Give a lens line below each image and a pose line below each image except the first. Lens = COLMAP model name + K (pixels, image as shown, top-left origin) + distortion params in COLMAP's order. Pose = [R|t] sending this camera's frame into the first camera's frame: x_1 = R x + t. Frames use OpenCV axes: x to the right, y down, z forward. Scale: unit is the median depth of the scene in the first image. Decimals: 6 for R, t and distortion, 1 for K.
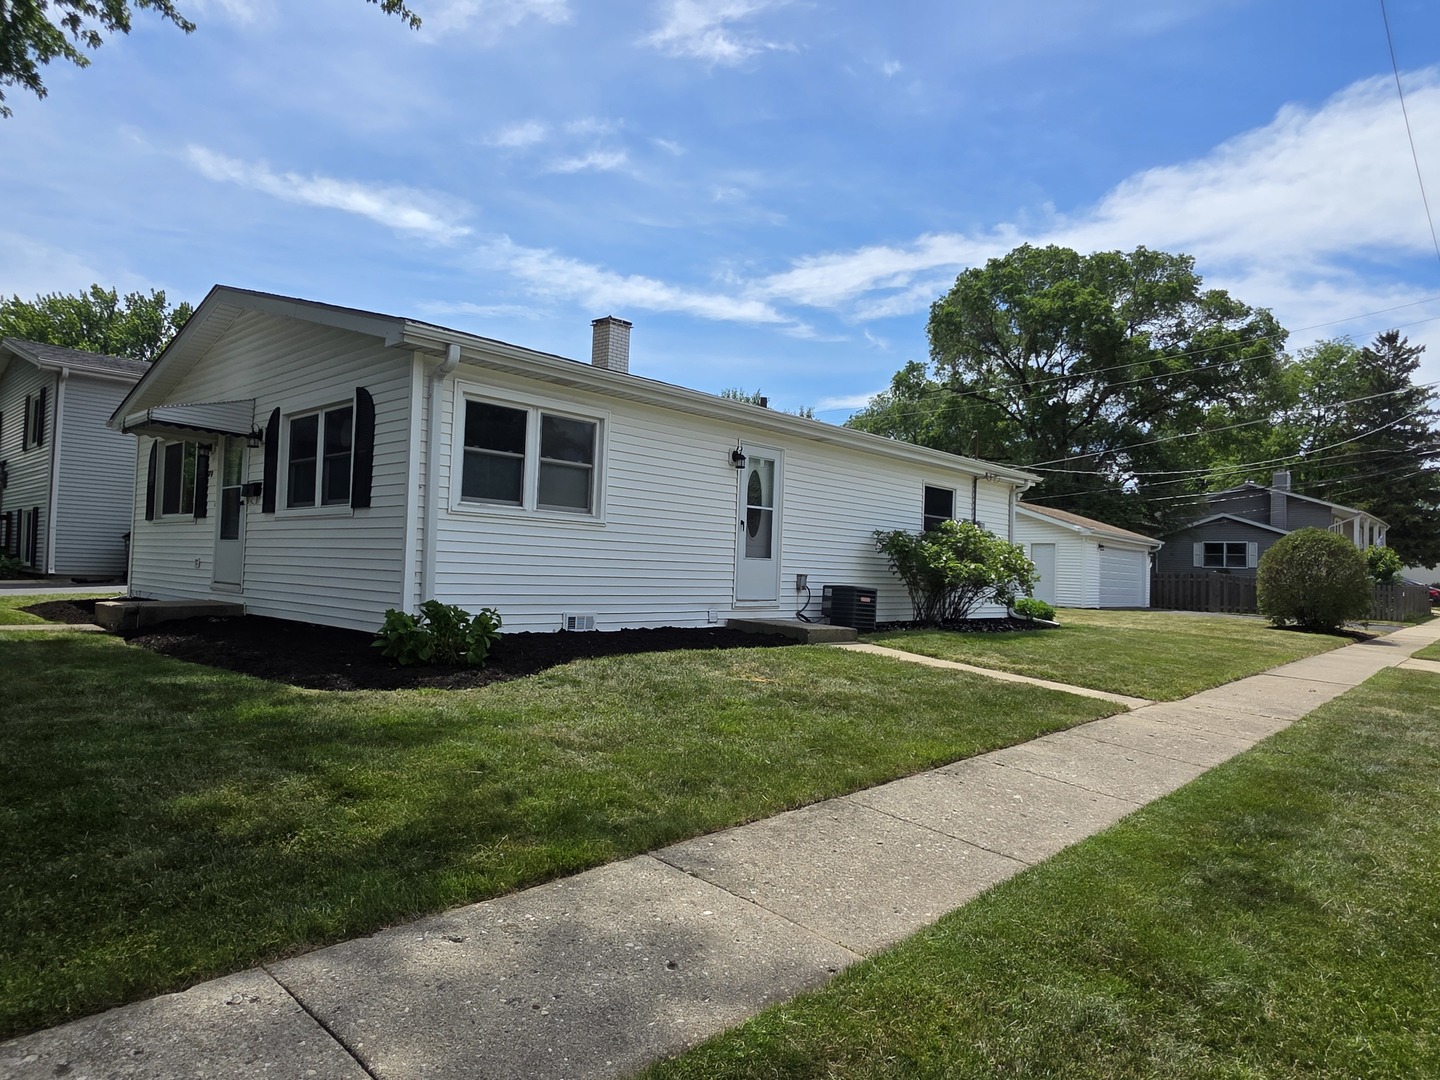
lens RADIAL K [[965.5, 0, 720.0], [0, 965.5, 540.0], [0, 0, 1]] dist [0.050238, 0.002434]
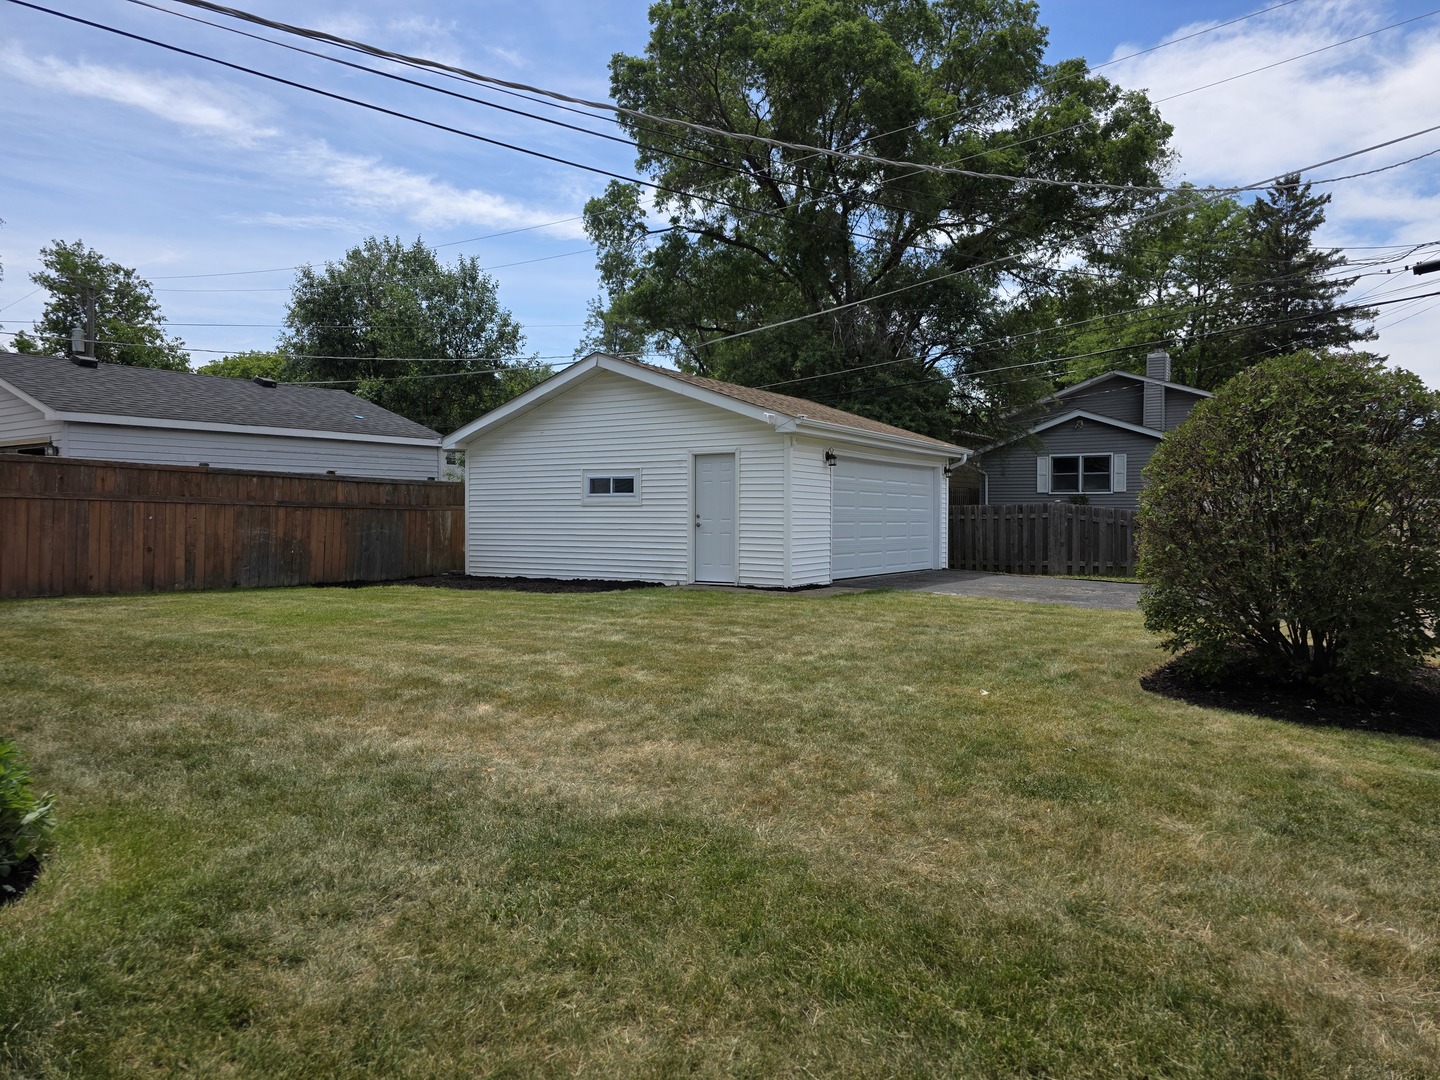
lens RADIAL K [[970.8, 0, 720.0], [0, 970.8, 540.0], [0, 0, 1]] dist [0.051429, -0.004476]
pose [[0.993283, -0.033026, 0.110901, 0.178738], [0.025961, 0.997576, 0.064559, 0.009724], [-0.112764, -0.061246, 0.991732, 0.331577]]
